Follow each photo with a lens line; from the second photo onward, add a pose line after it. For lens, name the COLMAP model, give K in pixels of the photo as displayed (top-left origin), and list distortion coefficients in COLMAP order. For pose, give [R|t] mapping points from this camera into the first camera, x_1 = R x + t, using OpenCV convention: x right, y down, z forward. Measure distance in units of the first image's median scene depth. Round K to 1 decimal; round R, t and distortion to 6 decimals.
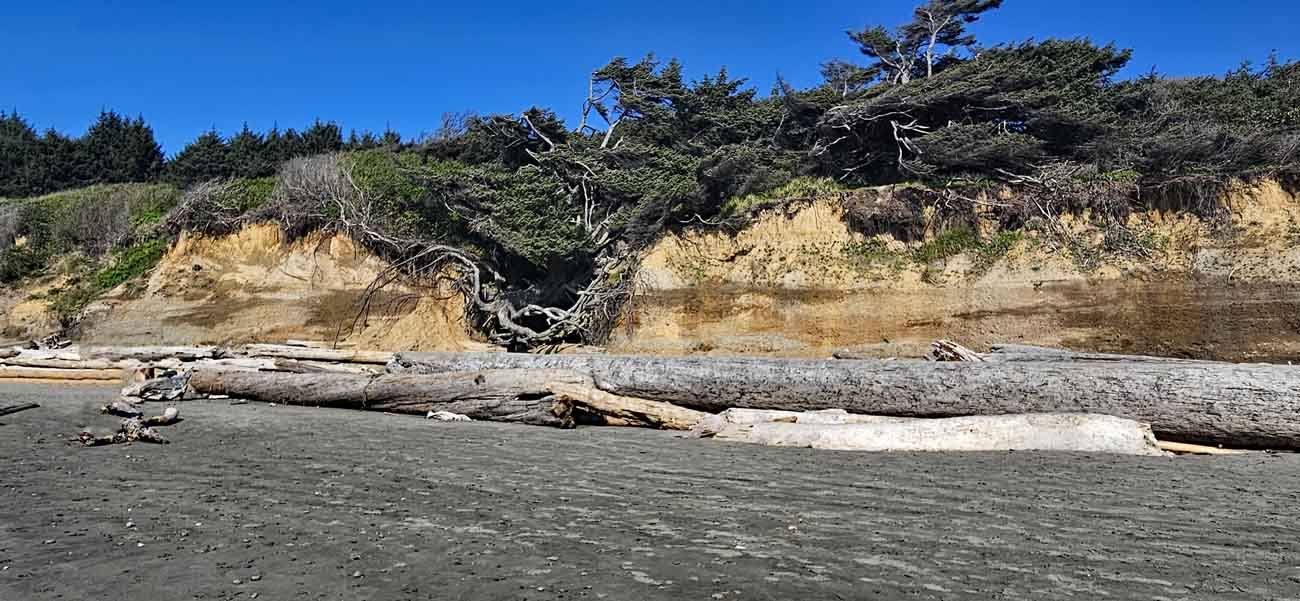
lens RADIAL K [[798.4, 0, 642.3], [0, 798.4, 307.2], [0, 0, 1]] dist [0.015526, 0.002938]
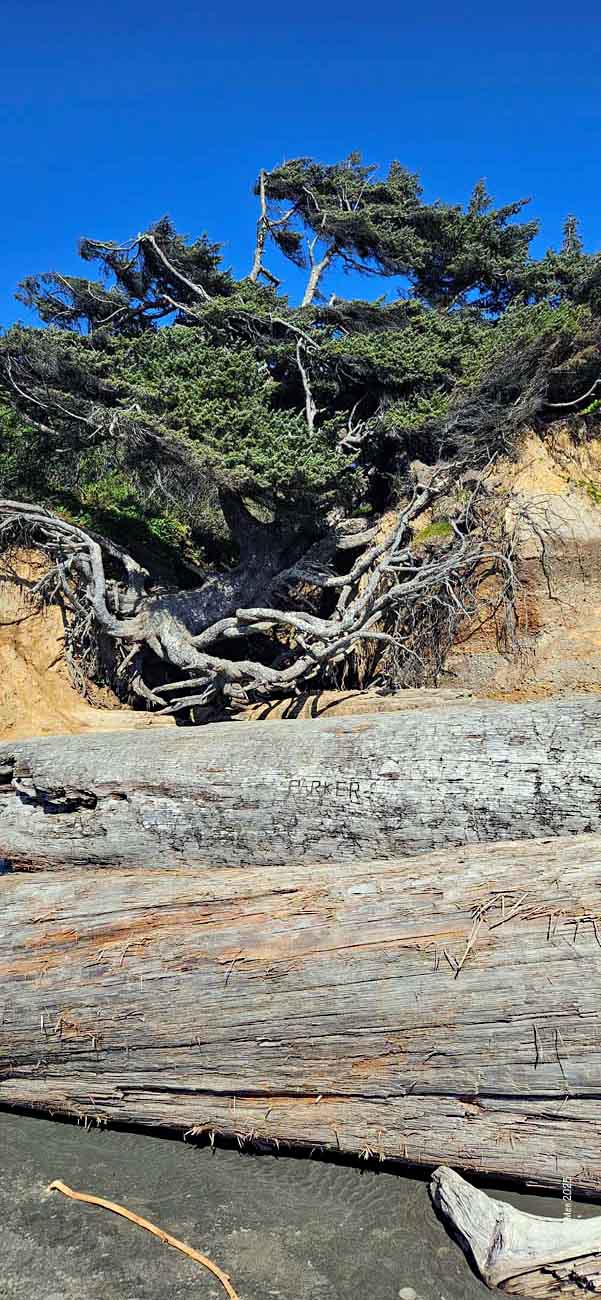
lens RADIAL K [[863.3, 0, 307.0], [0, 863.3, 664.0], [0, 0, 1]] dist [0.065700, -0.047317]
pose [[0.981182, -0.078043, 0.176611, -0.183461], [0.079105, 0.996866, 0.001029, 0.027591], [-0.176138, 0.012961, 0.984280, 0.515183]]
